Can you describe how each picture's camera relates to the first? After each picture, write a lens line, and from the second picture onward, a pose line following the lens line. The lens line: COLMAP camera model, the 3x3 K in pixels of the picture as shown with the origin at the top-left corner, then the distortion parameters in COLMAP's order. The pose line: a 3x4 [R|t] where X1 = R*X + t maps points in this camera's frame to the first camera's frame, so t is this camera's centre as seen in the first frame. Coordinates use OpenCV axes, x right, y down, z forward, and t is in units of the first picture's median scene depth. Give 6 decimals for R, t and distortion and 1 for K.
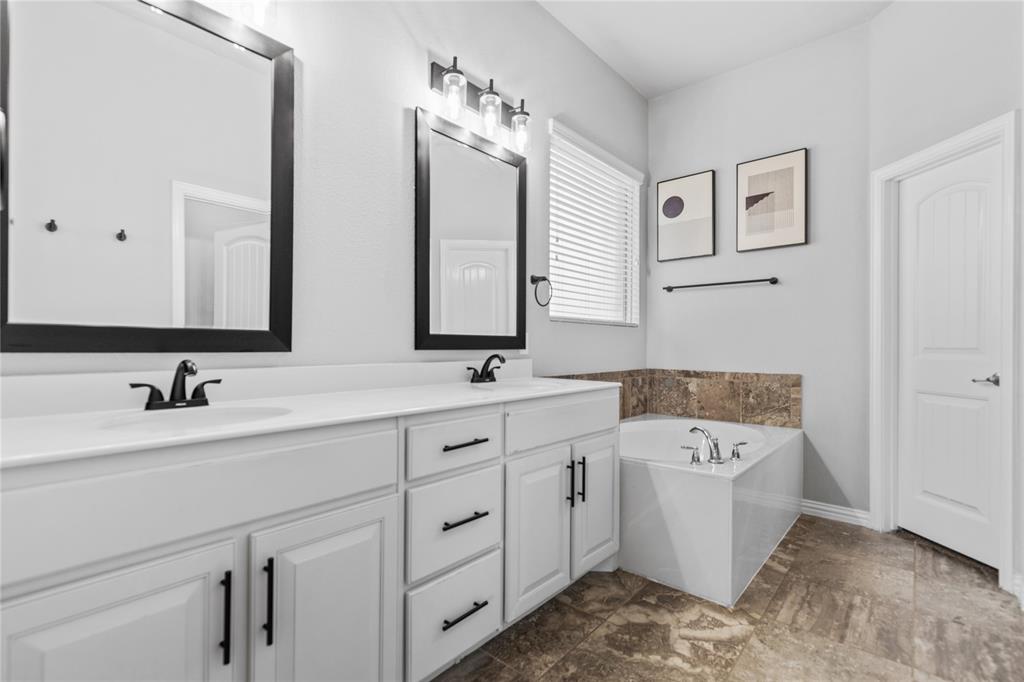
lens RADIAL K [[471.2, 0, 503.1], [0, 471.2, 352.5], [0, 0, 1]] dist [0.003665, -0.000030]
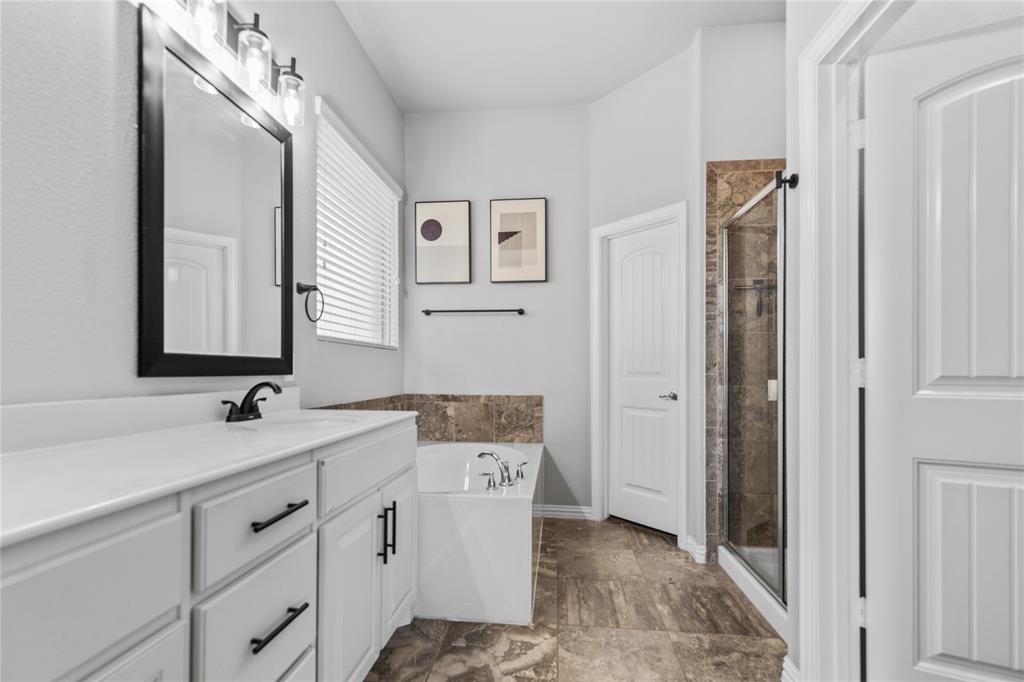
lens RADIAL K [[474.4, 0, 508.3], [0, 474.4, 372.6], [0, 0, 1]] dist [0.010015, -0.000243]
pose [[0.816055, -0.002128, 0.577971, -0.130943], [0.006400, 0.999965, -0.005354, -0.004311], [-0.577939, 0.008068, 0.816040, 0.148499]]
